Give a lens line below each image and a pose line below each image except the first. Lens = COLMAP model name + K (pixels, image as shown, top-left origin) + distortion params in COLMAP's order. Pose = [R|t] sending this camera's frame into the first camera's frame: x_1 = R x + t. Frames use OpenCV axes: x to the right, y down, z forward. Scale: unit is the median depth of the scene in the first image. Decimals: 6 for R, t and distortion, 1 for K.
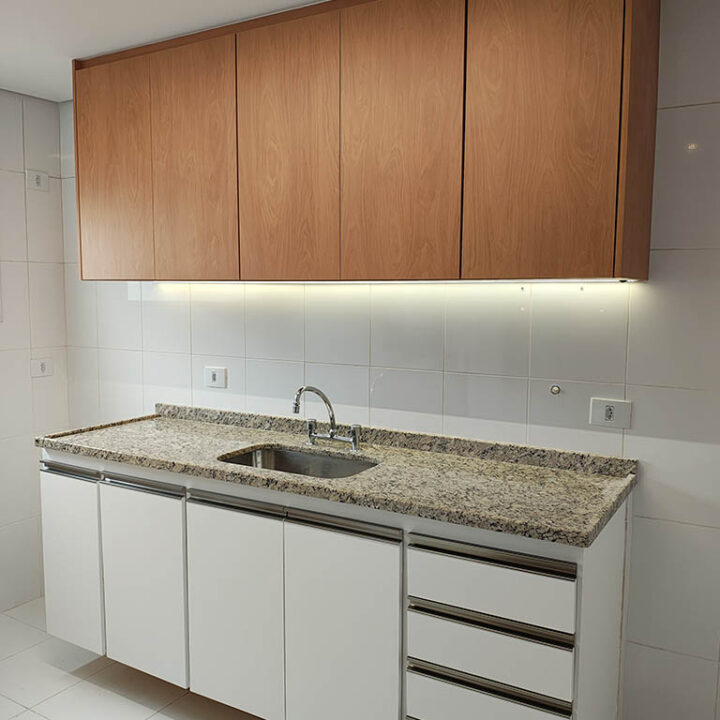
lens RADIAL K [[711.5, 0, 360.0], [0, 711.5, 358.7], [0, 0, 1]] dist [0.025235, 0.000000]
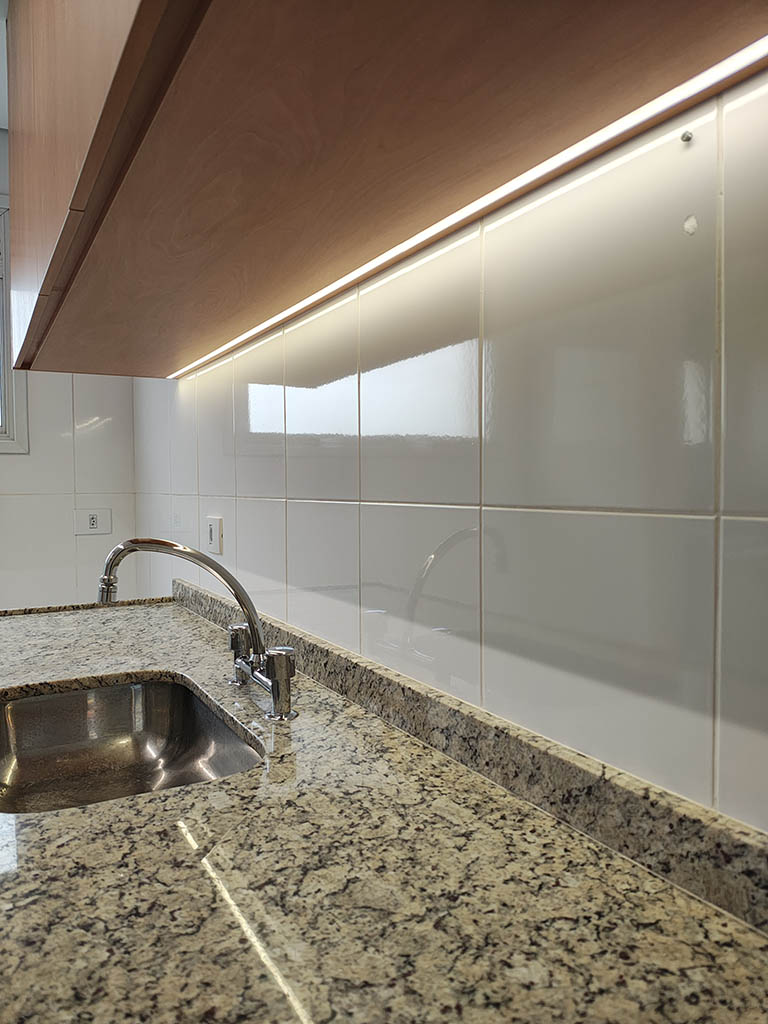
lens RADIAL K [[762.5, 0, 382.1], [0, 762.5, 517.4], [0, 0, 1]] dist [-0.001548, -0.025449]
pose [[0.853916, 0.008757, -0.520337, 0.259982], [-0.032266, 0.998826, -0.036142, 0.037328], [0.519410, 0.047651, 0.853196, 0.702670]]
